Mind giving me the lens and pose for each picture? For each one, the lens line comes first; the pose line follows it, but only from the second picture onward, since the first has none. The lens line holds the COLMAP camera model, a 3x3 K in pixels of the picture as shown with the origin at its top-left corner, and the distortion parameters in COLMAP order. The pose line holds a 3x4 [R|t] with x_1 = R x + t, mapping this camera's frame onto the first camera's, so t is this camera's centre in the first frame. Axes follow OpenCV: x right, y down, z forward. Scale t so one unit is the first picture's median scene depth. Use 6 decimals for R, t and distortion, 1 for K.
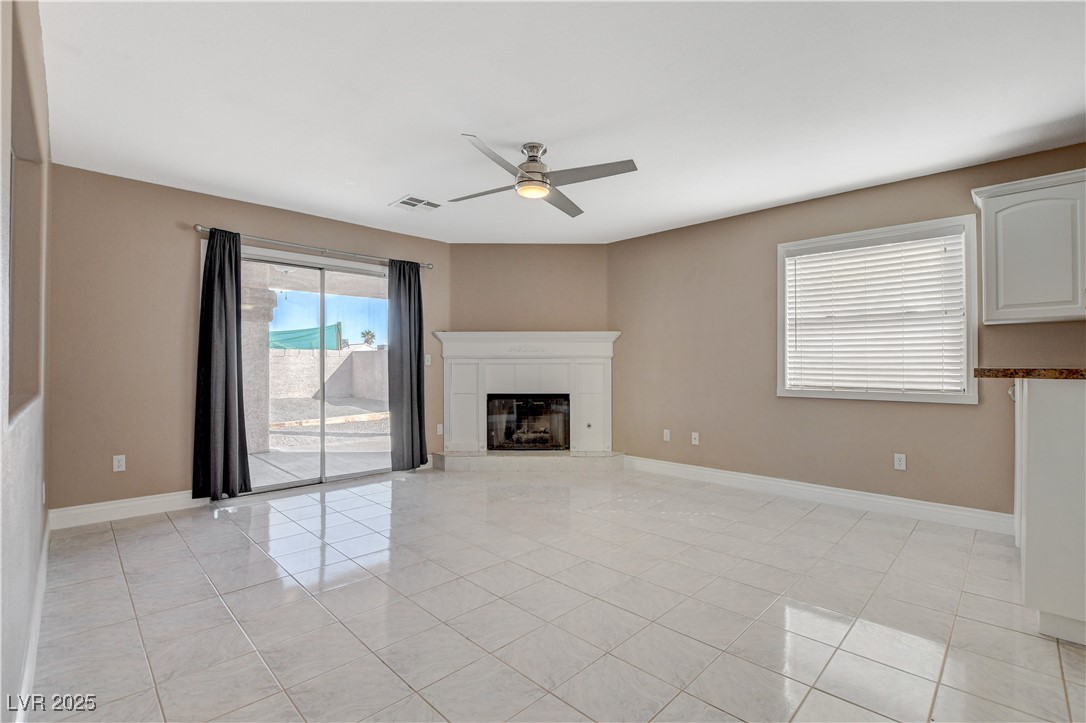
lens RADIAL K [[475.9, 0, 546.0], [0, 475.9, 364.7], [0, 0, 1]] dist [-0.001522, -0.000095]
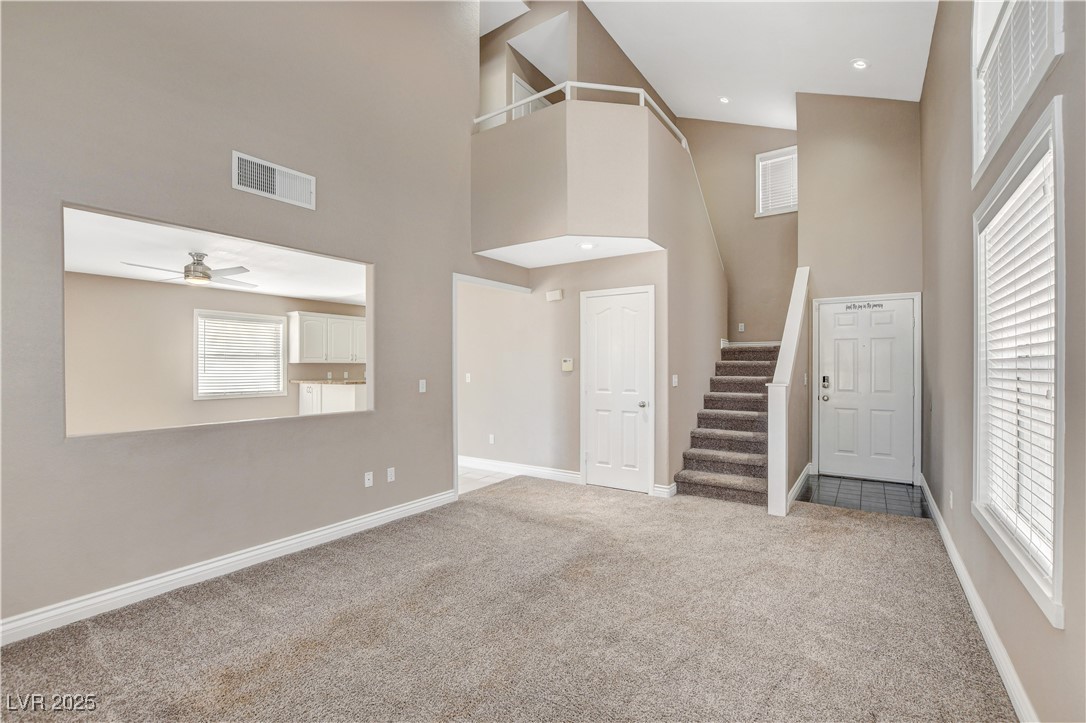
lens RADIAL K [[475.9, 0, 544.7], [0, 475.9, 362.2], [0, 0, 1]] dist [-0.001522, -0.000095]
pose [[-0.169408, -0.003743, 0.985539, -1.436980], [-0.005372, 0.999981, 0.002875, -0.082004], [-0.985531, -0.004807, -0.169425, 0.083801]]
